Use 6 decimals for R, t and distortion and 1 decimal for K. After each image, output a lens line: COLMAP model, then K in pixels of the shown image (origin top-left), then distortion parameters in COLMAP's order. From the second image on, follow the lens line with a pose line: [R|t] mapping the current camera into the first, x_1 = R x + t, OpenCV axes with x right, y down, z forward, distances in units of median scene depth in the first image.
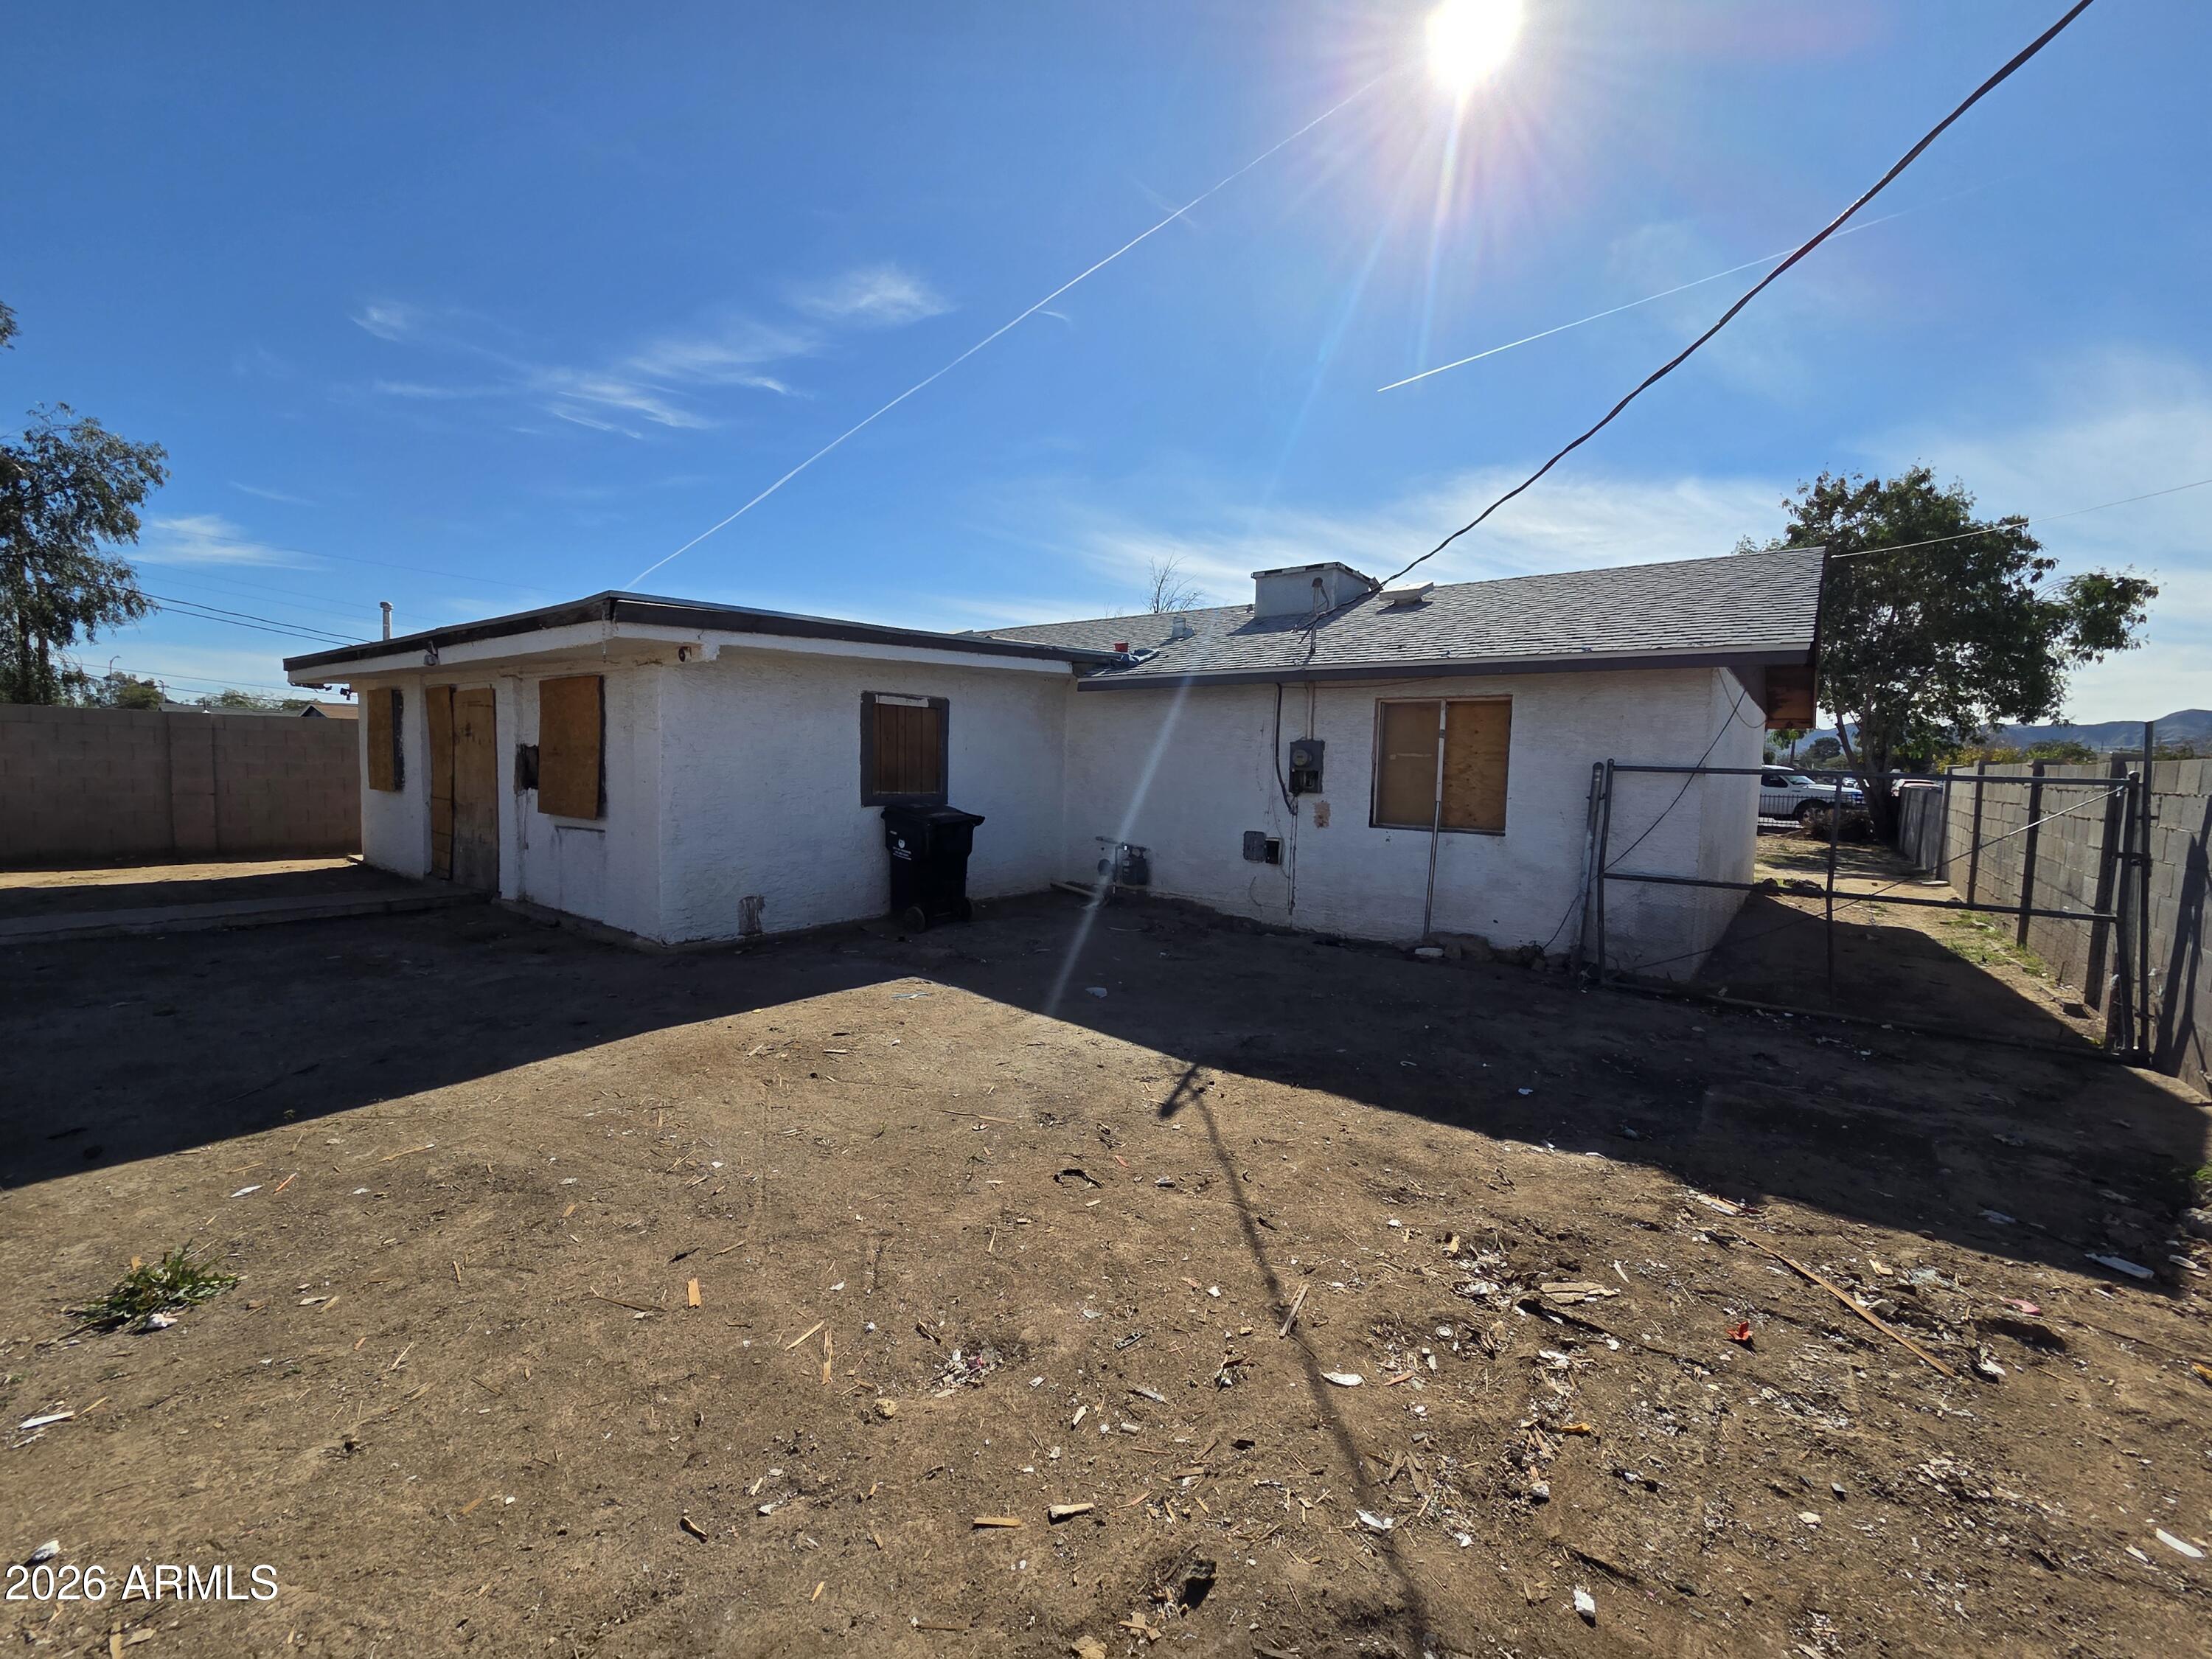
lens RADIAL K [[904.3, 0, 1106.4], [0, 904.3, 827.3], [0, 0, 1]] dist [-0.000767, -0.000243]
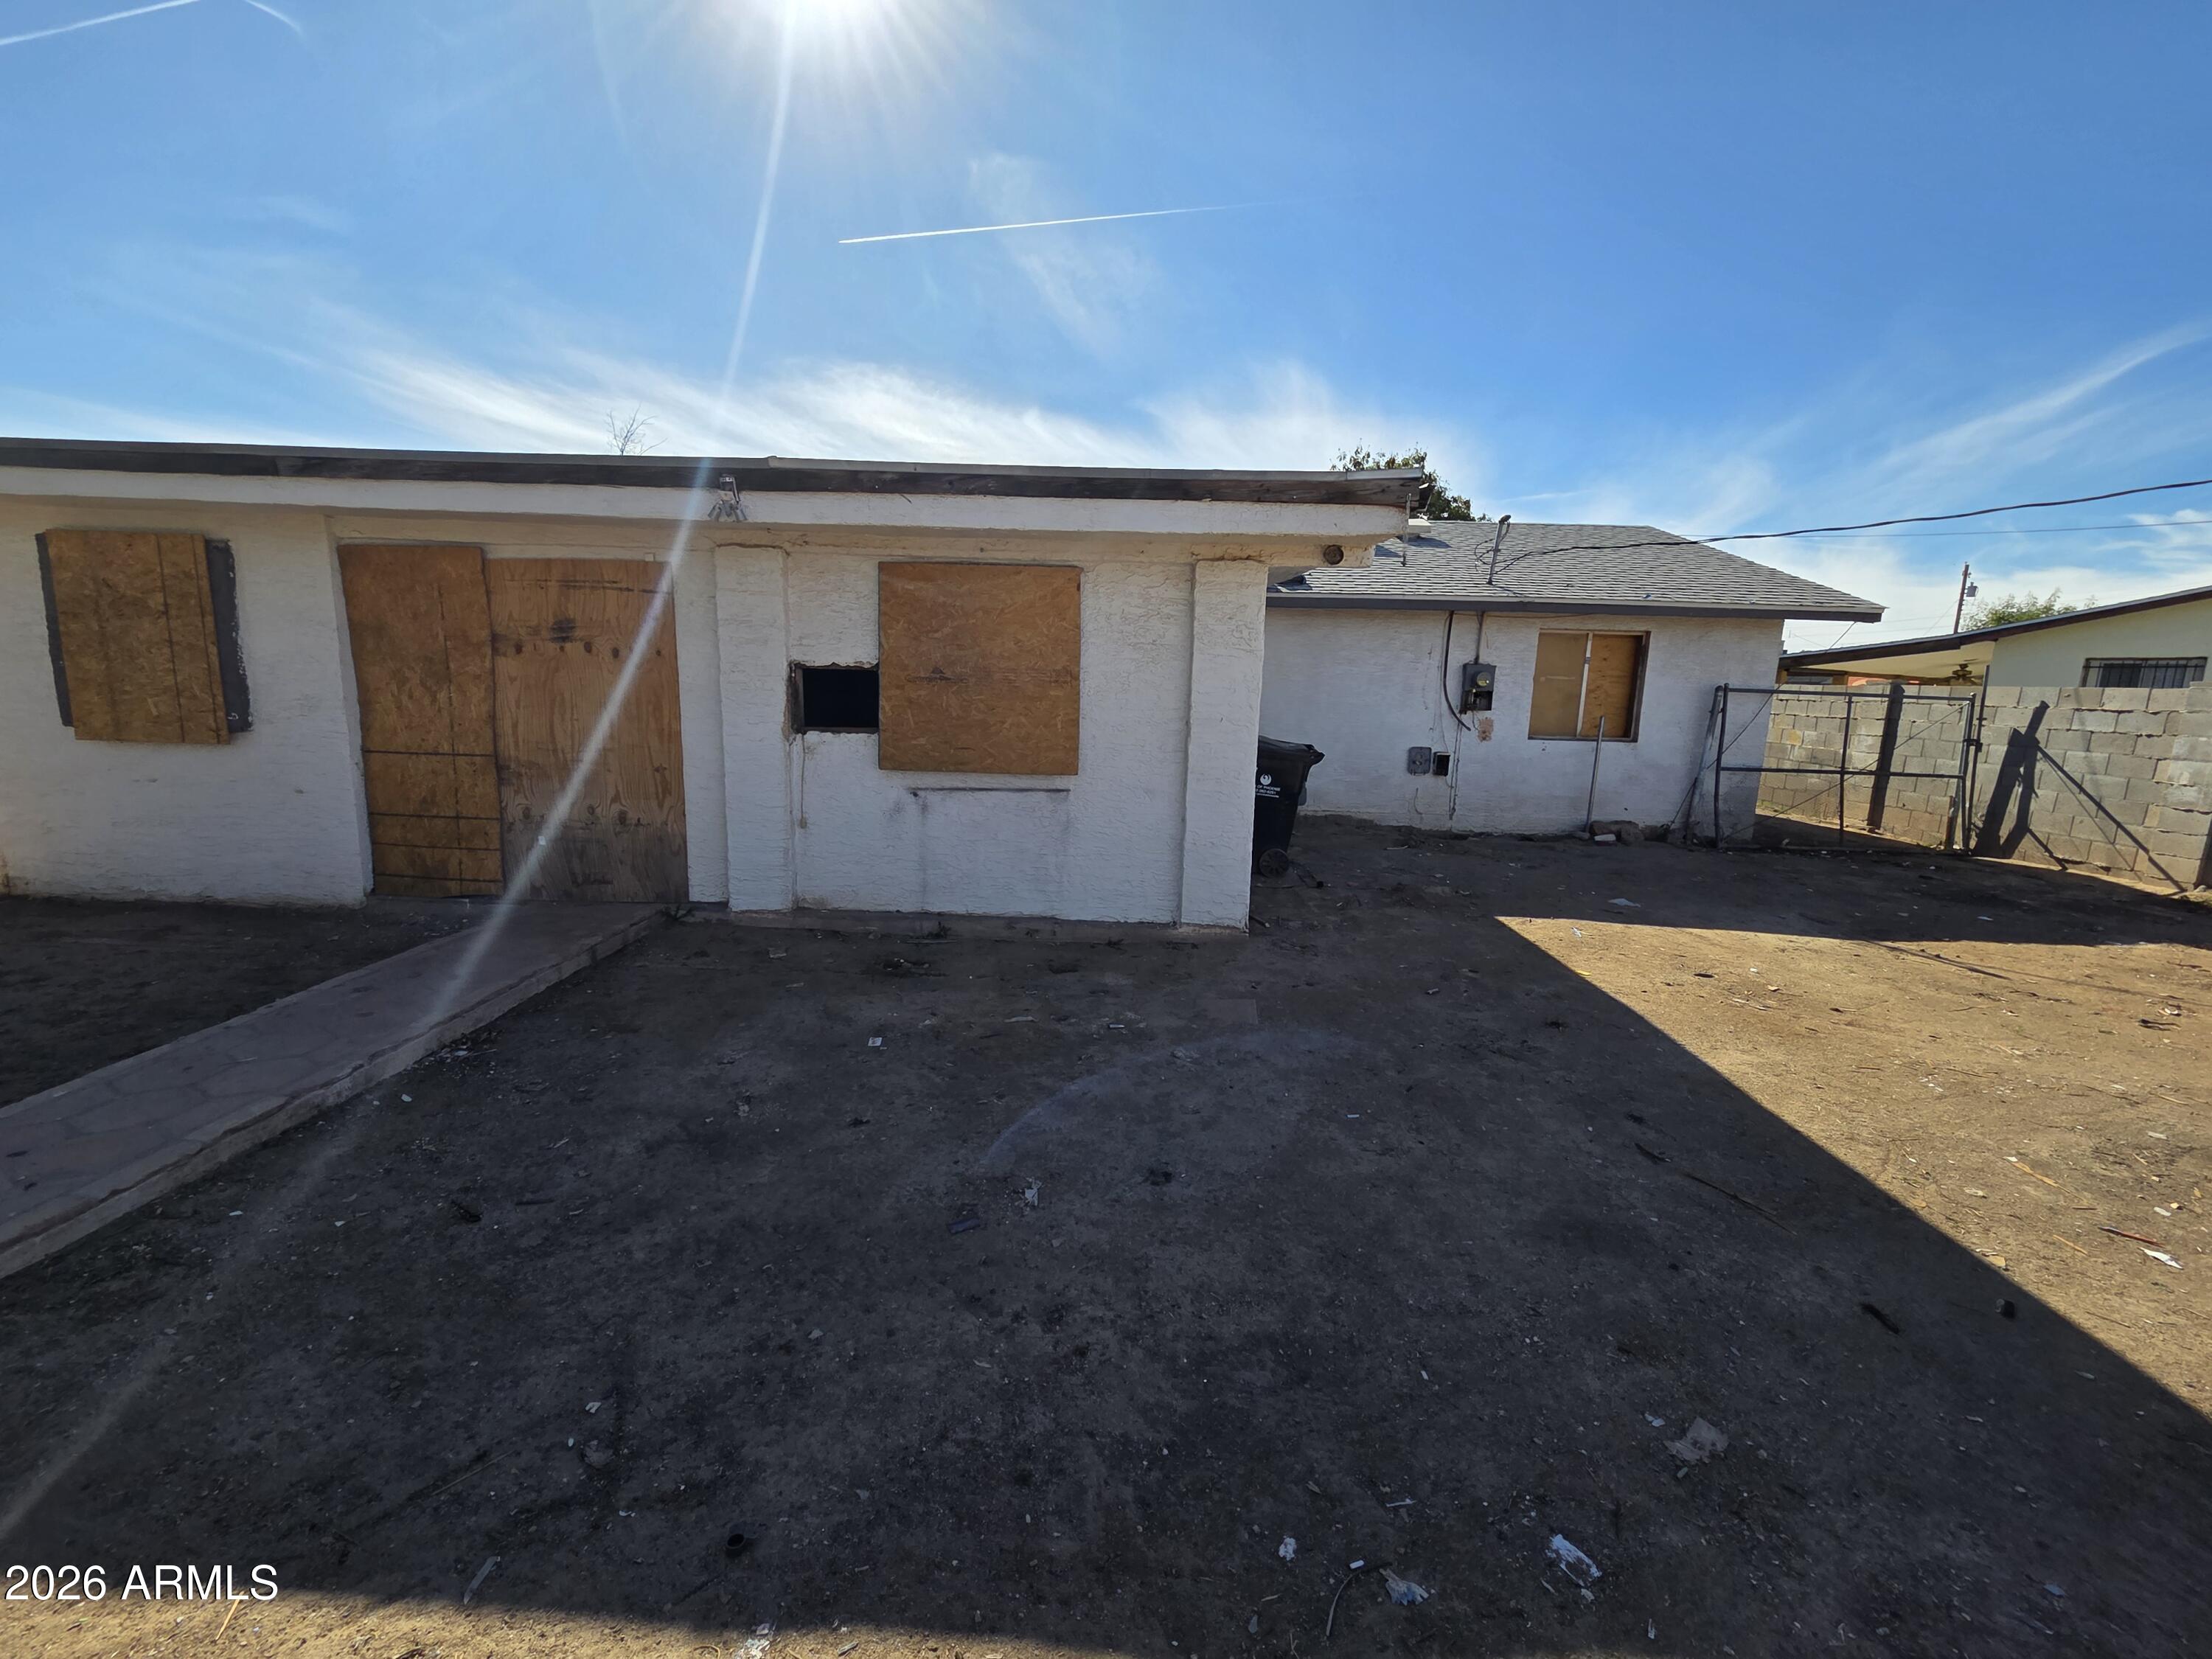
lens RADIAL K [[904.3, 0, 1105.1], [0, 904.3, 832.7], [0, 0, 1]] dist [-0.000767, -0.000243]
pose [[0.807831, -0.101564, 0.580597, -0.881797], [0.034489, 0.991500, 0.125456, -0.048030], [-0.588404, -0.081323, 0.804467, 0.379098]]
